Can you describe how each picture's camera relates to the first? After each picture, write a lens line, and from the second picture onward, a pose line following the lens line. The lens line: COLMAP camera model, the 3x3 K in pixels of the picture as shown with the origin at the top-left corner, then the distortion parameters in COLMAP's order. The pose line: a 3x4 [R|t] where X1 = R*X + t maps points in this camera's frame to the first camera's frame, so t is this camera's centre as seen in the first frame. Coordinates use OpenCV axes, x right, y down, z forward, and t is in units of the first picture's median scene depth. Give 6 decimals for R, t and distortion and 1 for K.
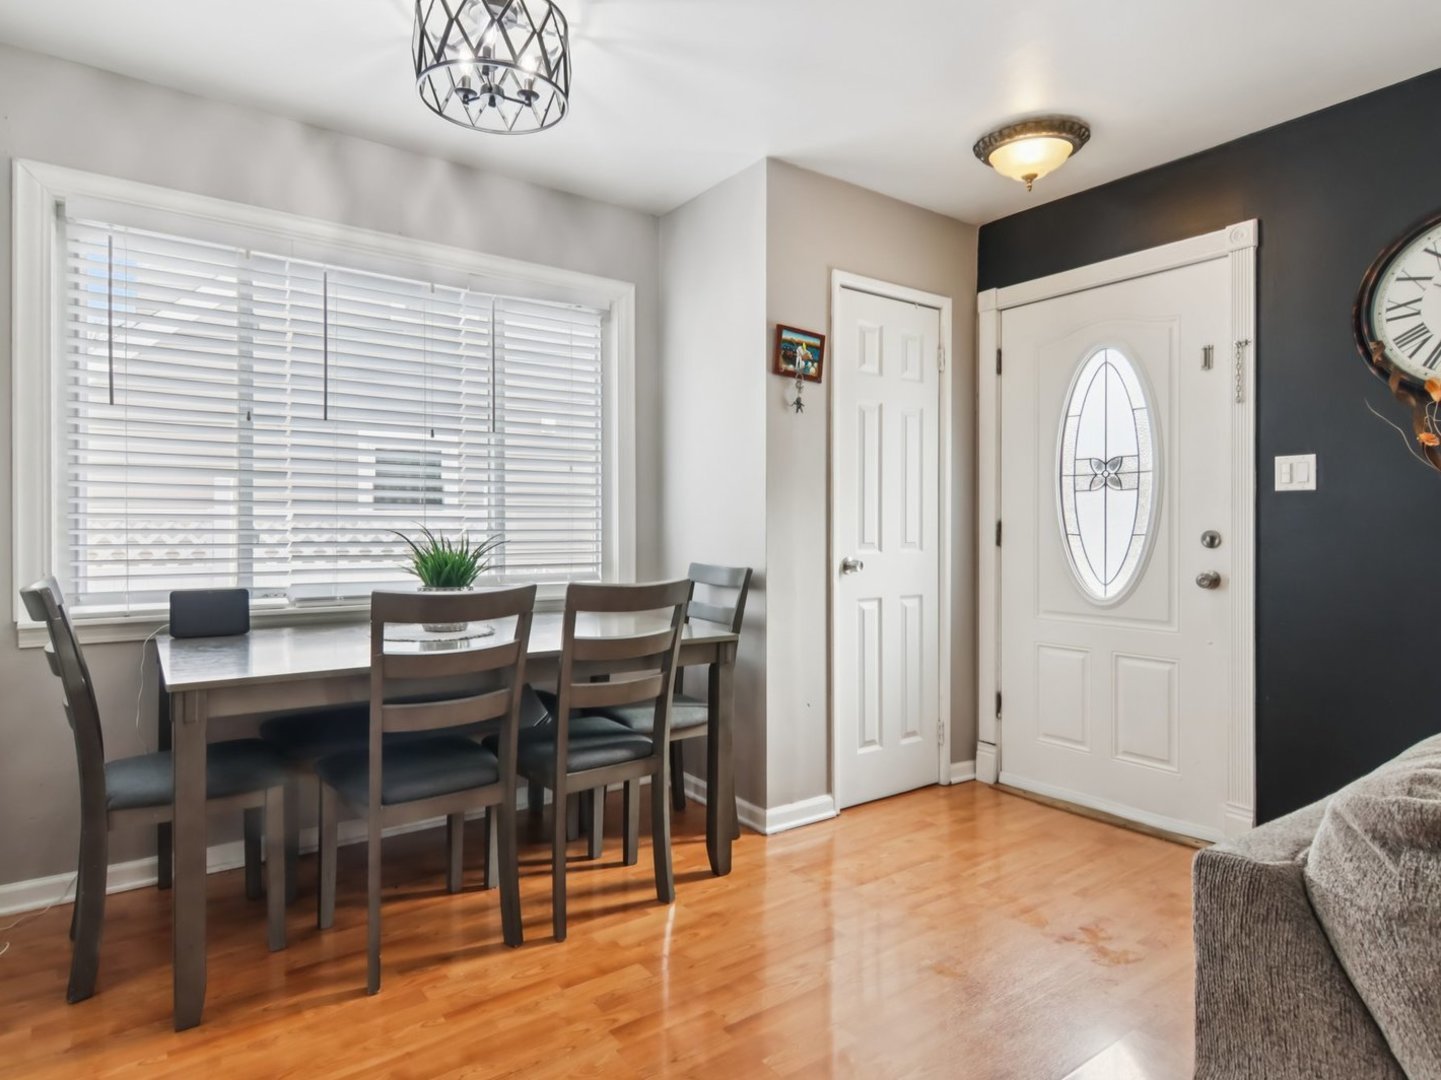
lens RADIAL K [[839.9, 0, 708.7], [0, 839.9, 530.2], [0, 0, 1]] dist [0.019867, -0.004153]
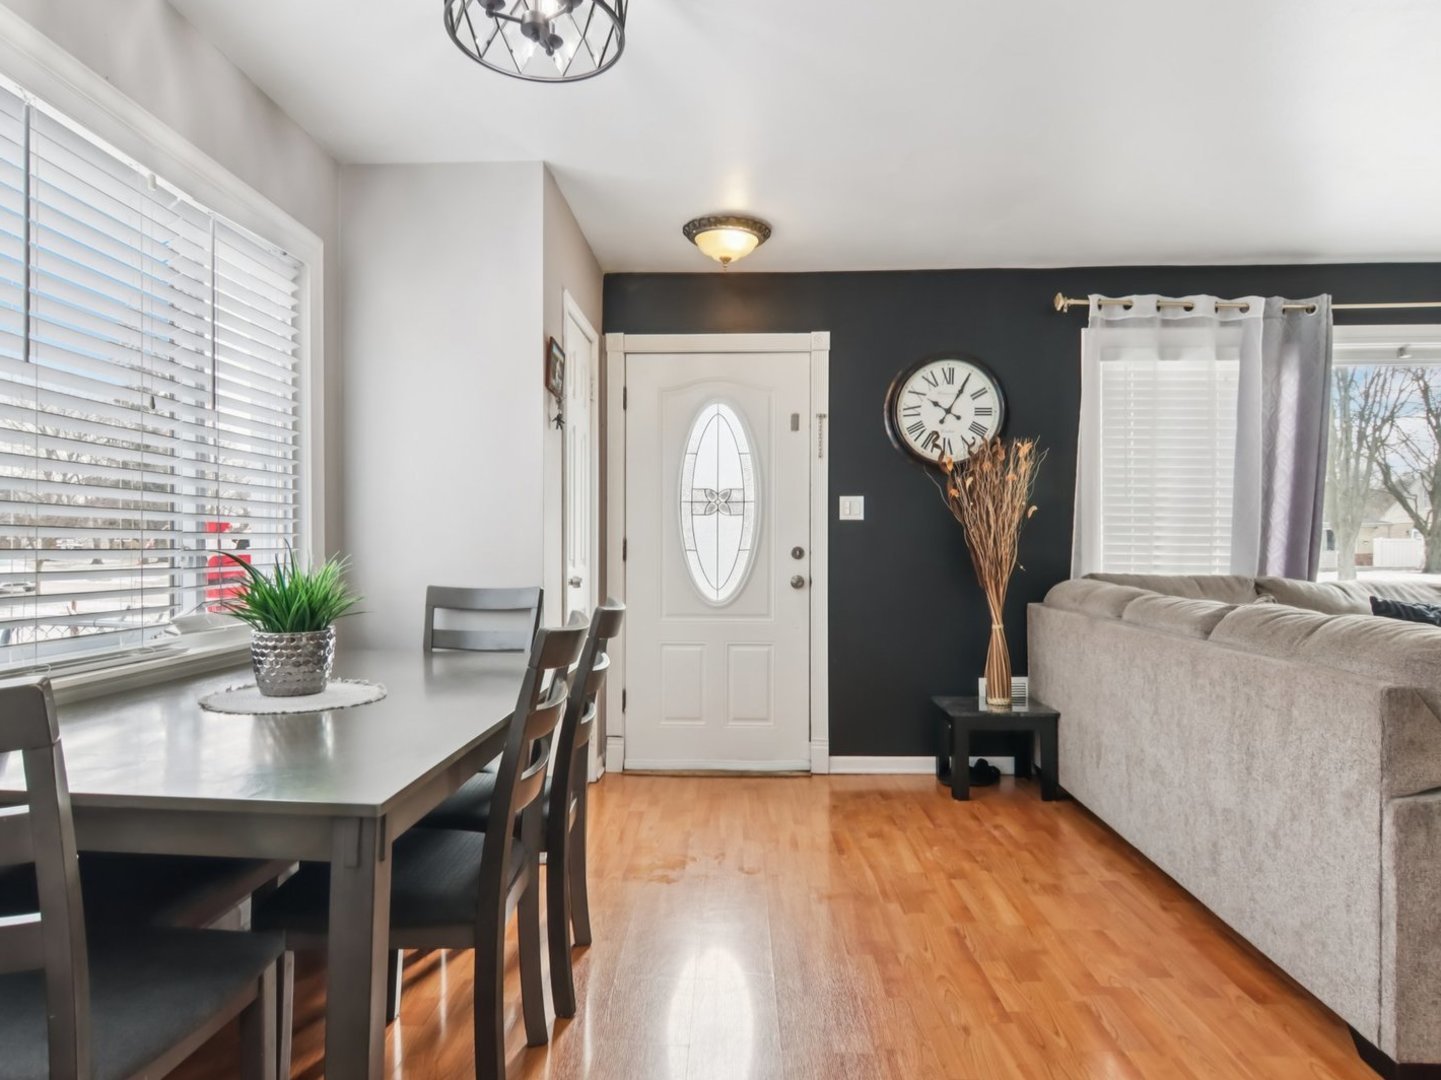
lens RADIAL K [[852.0, 0, 708.6], [0, 852.0, 543.2], [0, 0, 1]] dist [0.018713, -0.002160]
pose [[0.614486, -0.000445, 0.788928, -0.578035], [0.002518, 0.999996, -0.001397, -0.003504], [-0.788924, 0.002846, 0.614484, 0.243167]]
